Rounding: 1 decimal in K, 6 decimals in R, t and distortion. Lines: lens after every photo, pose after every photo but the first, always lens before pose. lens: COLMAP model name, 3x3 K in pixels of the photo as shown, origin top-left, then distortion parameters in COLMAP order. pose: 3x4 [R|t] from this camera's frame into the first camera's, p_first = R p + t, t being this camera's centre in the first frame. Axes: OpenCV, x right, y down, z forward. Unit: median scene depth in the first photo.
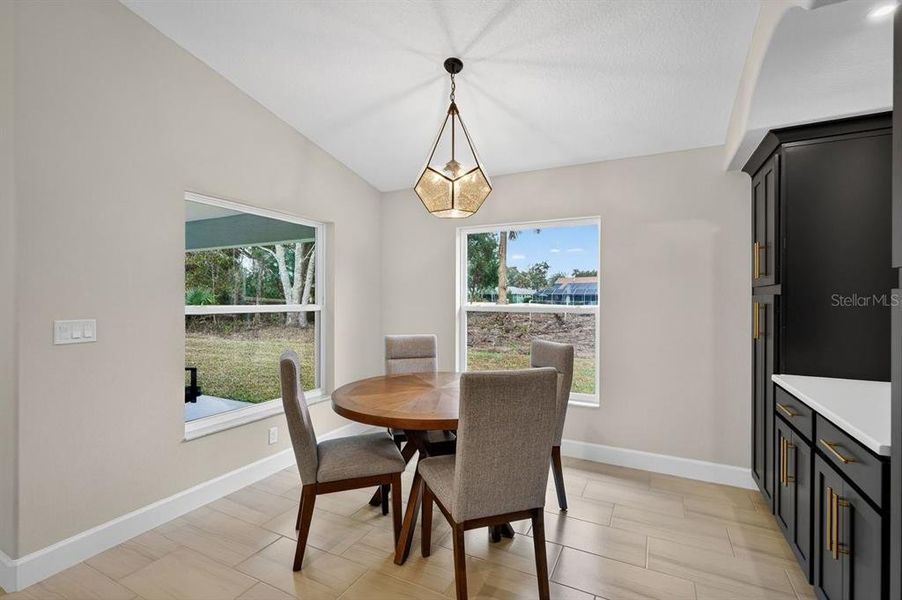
lens RADIAL K [[404.0, 0, 451.8], [0, 404.0, 299.9], [0, 0, 1]] dist [0.004615, 0.001095]
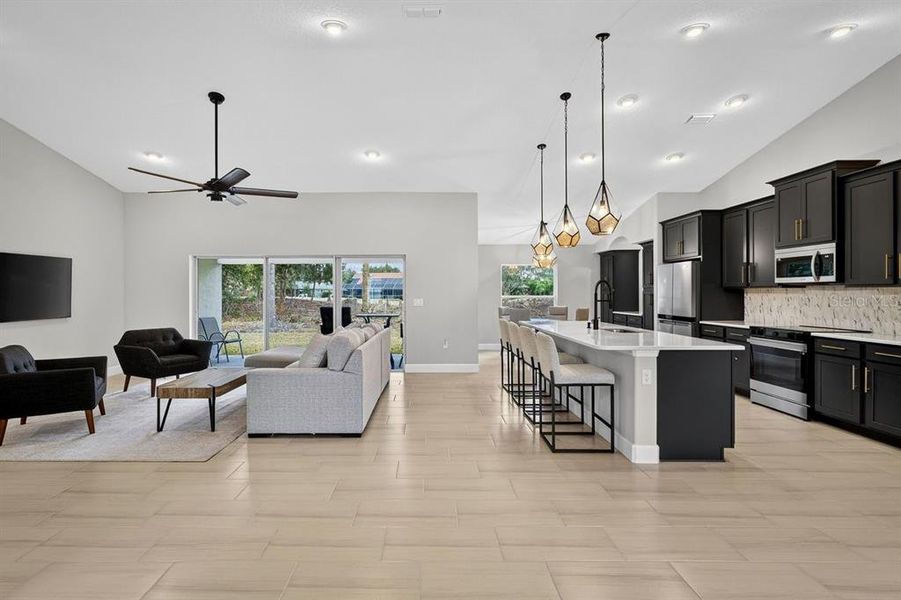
lens RADIAL K [[423.3, 0, 435.5], [0, 423.3, 290.2], [0, 0, 1]] dist [0.005124, 0.001219]
pose [[0.886537, -0.002486, 0.462652, -1.633085], [0.007395, 0.999934, -0.008798, 0.000018], [-0.462599, 0.011221, 0.886497, -1.144059]]
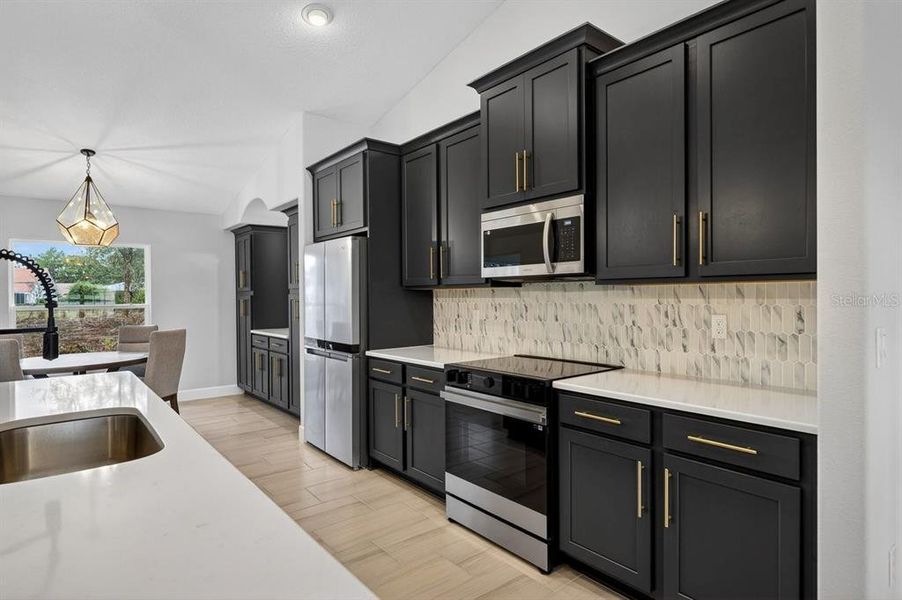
lens RADIAL K [[485.1, 0, 443.4], [0, 485.1, 297.1], [0, 0, 1]] dist [0.003988, 0.000721]
pose [[0.416284, -0.010406, 0.909175, -0.776348], [0.015438, 0.999871, 0.004376, 0.001184], [-0.909103, 0.012214, 0.416391, -0.705428]]
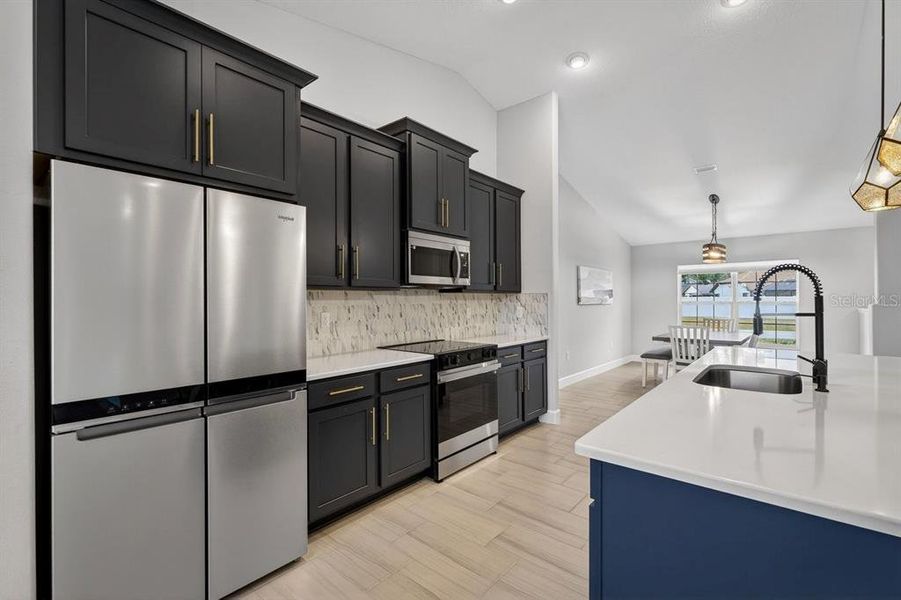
lens RADIAL K [[403.6, 0, 451.9], [0, 403.6, 298.0], [0, 0, 1]] dist [0.004615, 0.001095]
pose [[-0.972394, -0.003438, 0.233320, -0.264645], [-0.002029, 0.999978, 0.006279, -0.001928], [-0.233337, 0.005632, -0.972380, 0.390534]]
